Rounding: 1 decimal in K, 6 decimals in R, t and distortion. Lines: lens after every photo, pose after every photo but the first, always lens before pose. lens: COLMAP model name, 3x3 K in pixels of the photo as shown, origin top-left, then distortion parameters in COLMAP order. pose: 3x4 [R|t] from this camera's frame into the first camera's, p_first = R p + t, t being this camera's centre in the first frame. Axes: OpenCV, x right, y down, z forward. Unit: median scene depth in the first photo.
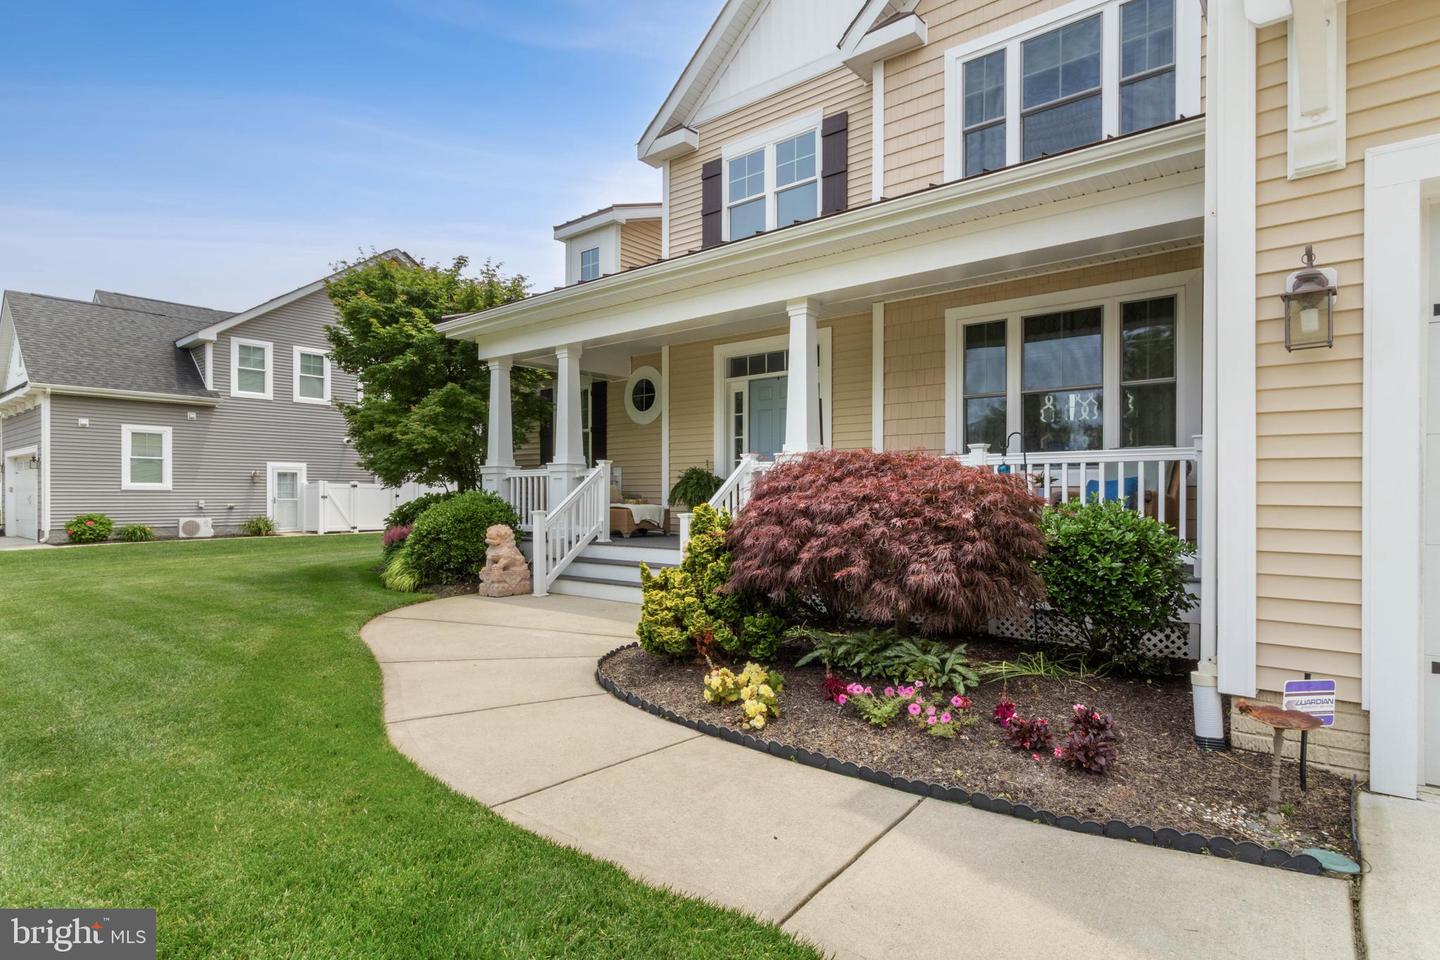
lens RADIAL K [[764.0, 0, 721.6], [0, 764.0, 486.1], [0, 0, 1]] dist [-0.001243, -0.000466]
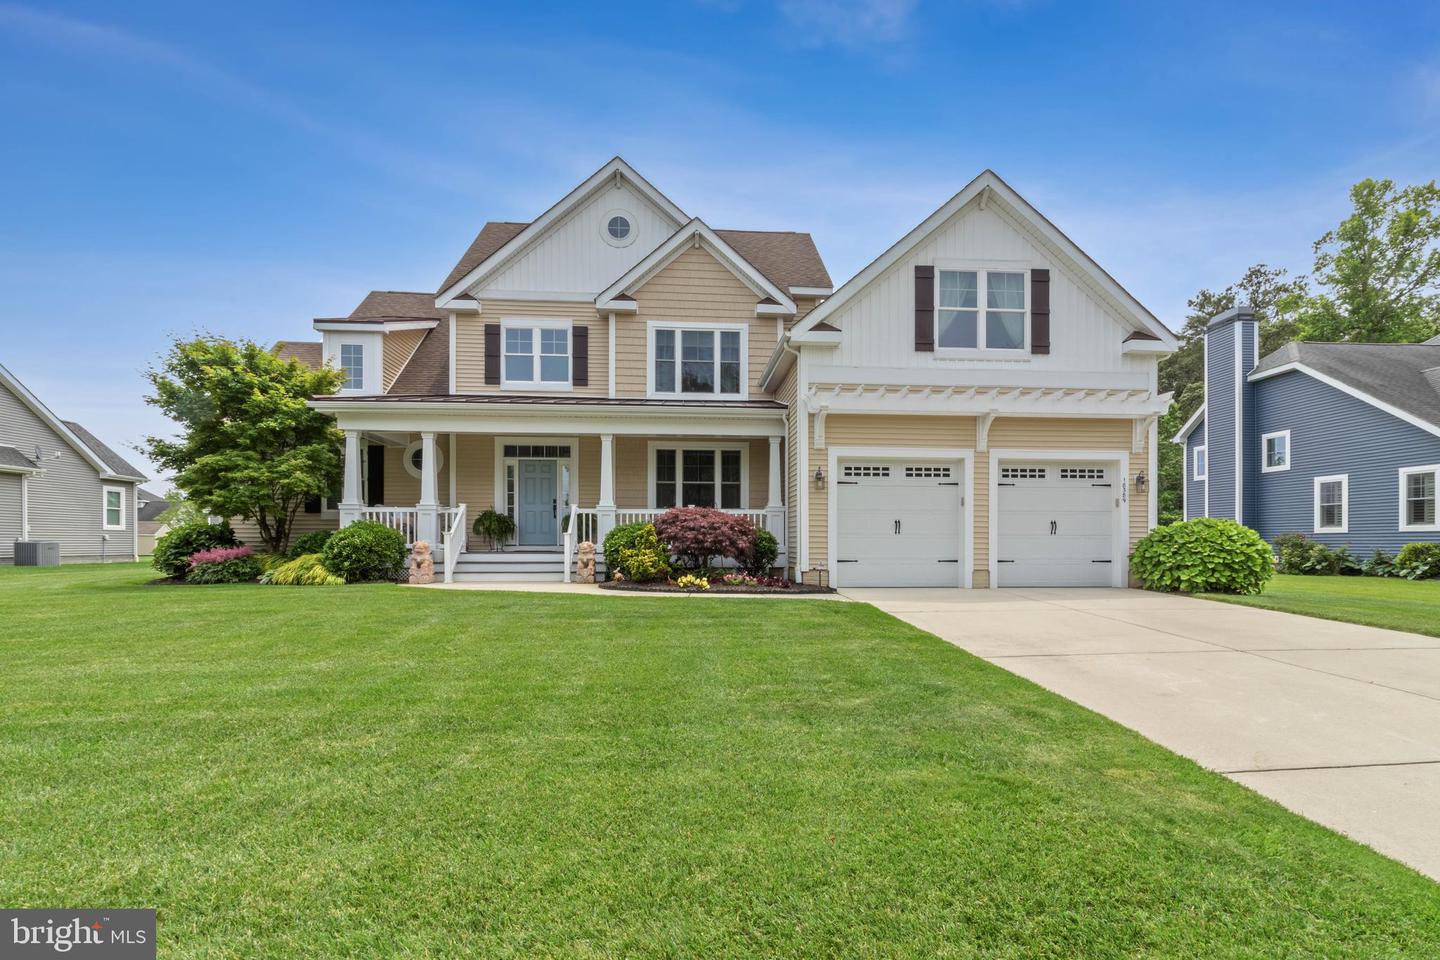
lens RADIAL K [[670.8, 0, 735.9], [0, 670.8, 534.4], [0, 0, 1]] dist [-0.000322, -0.000061]
pose [[0.714044, 0.004456, 0.700087, -0.752278], [-0.008432, 0.999962, 0.002235, 0.023939], [-0.700050, -0.007499, 0.714054, -0.471641]]
